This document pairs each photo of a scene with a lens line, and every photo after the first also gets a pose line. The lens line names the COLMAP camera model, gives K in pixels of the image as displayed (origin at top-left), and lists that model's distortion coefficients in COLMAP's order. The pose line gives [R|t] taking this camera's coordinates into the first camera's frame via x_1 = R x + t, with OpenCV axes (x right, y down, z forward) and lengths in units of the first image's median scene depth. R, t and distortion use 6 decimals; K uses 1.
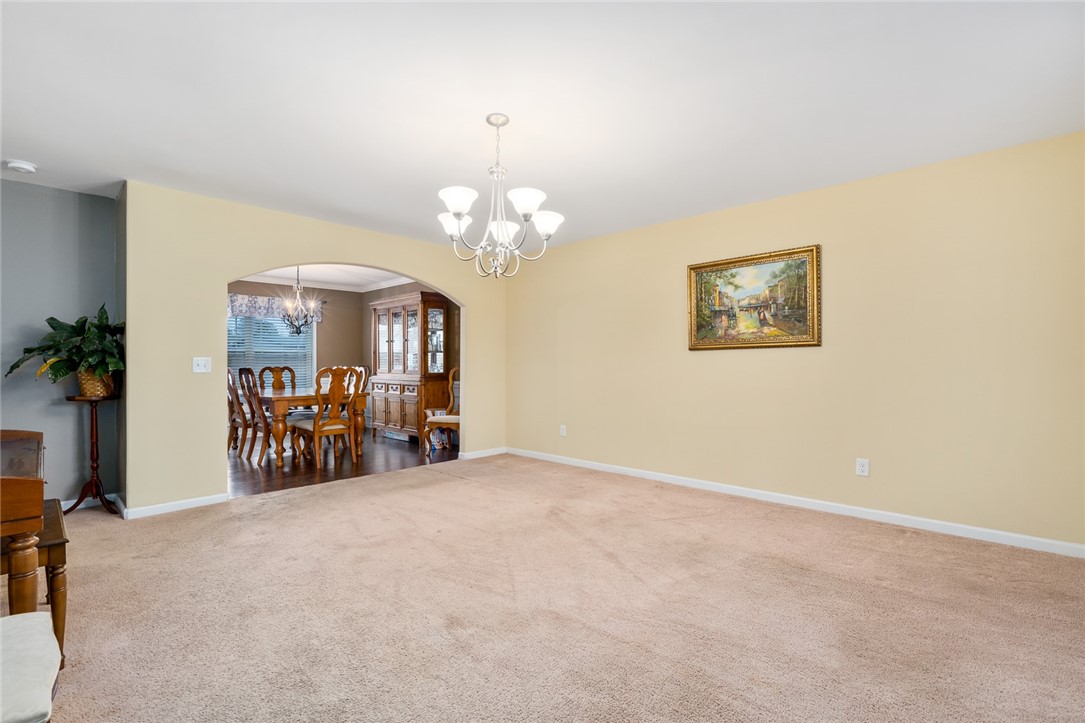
lens RADIAL K [[509.4, 0, 545.4], [0, 509.4, 354.3], [0, 0, 1]] dist [-0.000827, 0.000177]
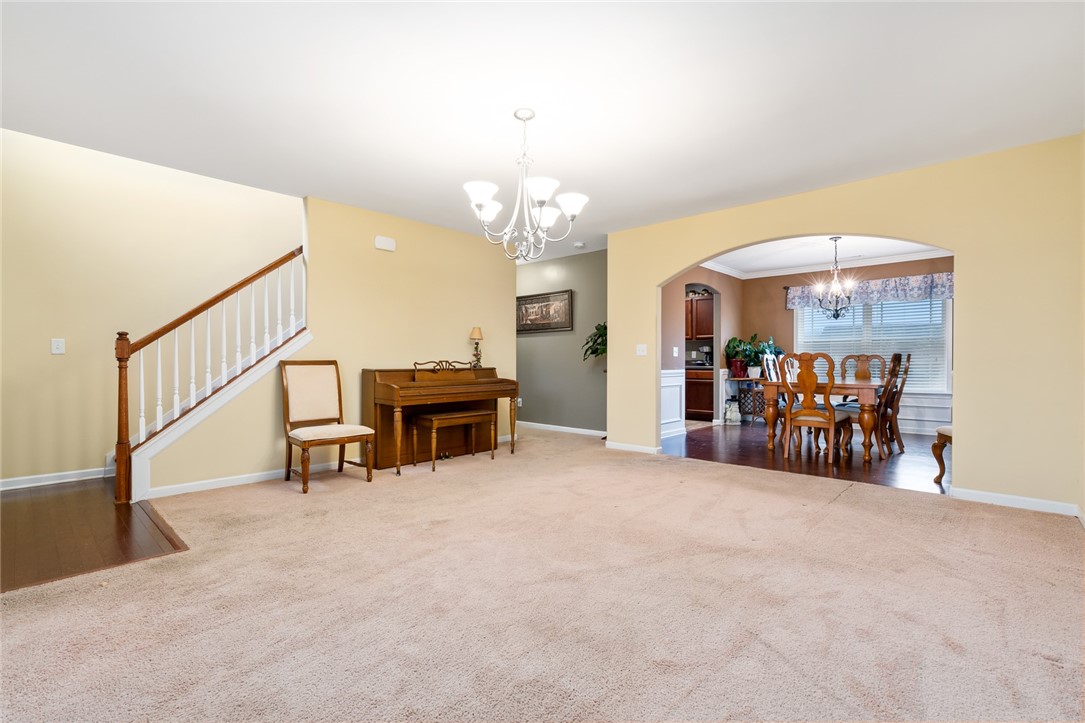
lens RADIAL K [[500.9, 0, 542.5], [0, 500.9, 359.8], [0, 0, 1]] dist [-0.002316, 0.000002]
pose [[0.031576, 0.020443, -0.999292, 0.474089], [0.016222, 0.999649, 0.020963, 0.006997], [0.999370, -0.016873, 0.031234, 0.461546]]
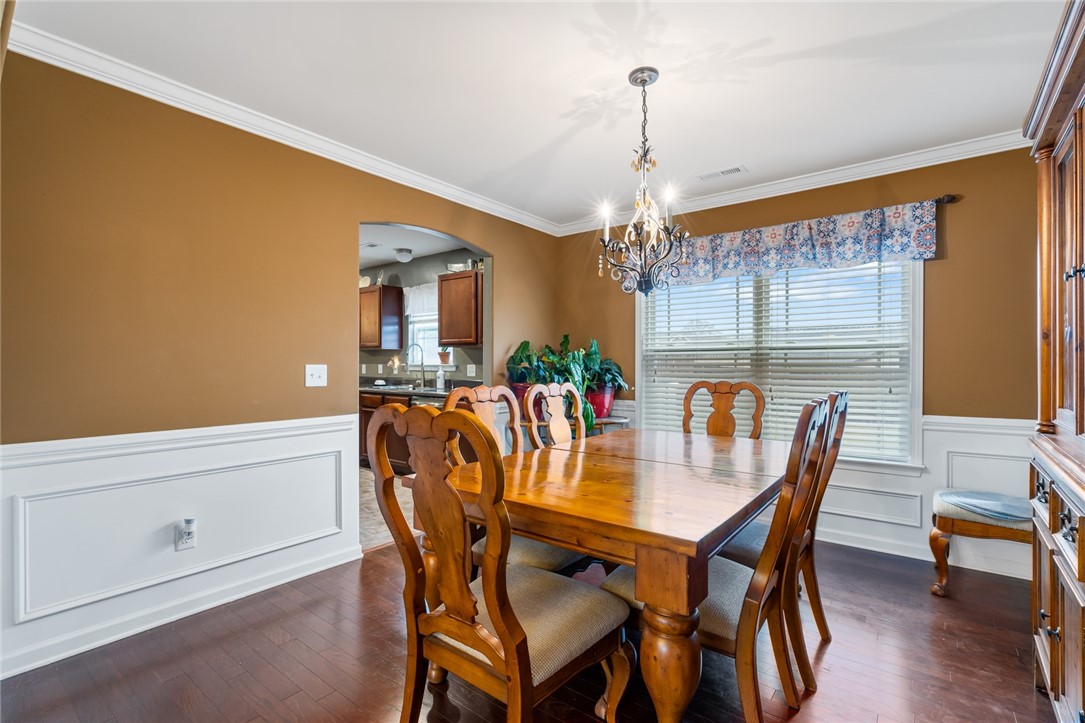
lens RADIAL K [[500.9, 0, 542.5], [0, 500.9, 359.8], [0, 0, 1]] dist [-0.002316, 0.000002]
pose [[0.118020, 0.011151, -0.992949, -0.157482], [0.014468, 0.999811, 0.012948, 0.000852], [0.992906, -0.015894, 0.117836, 0.967087]]
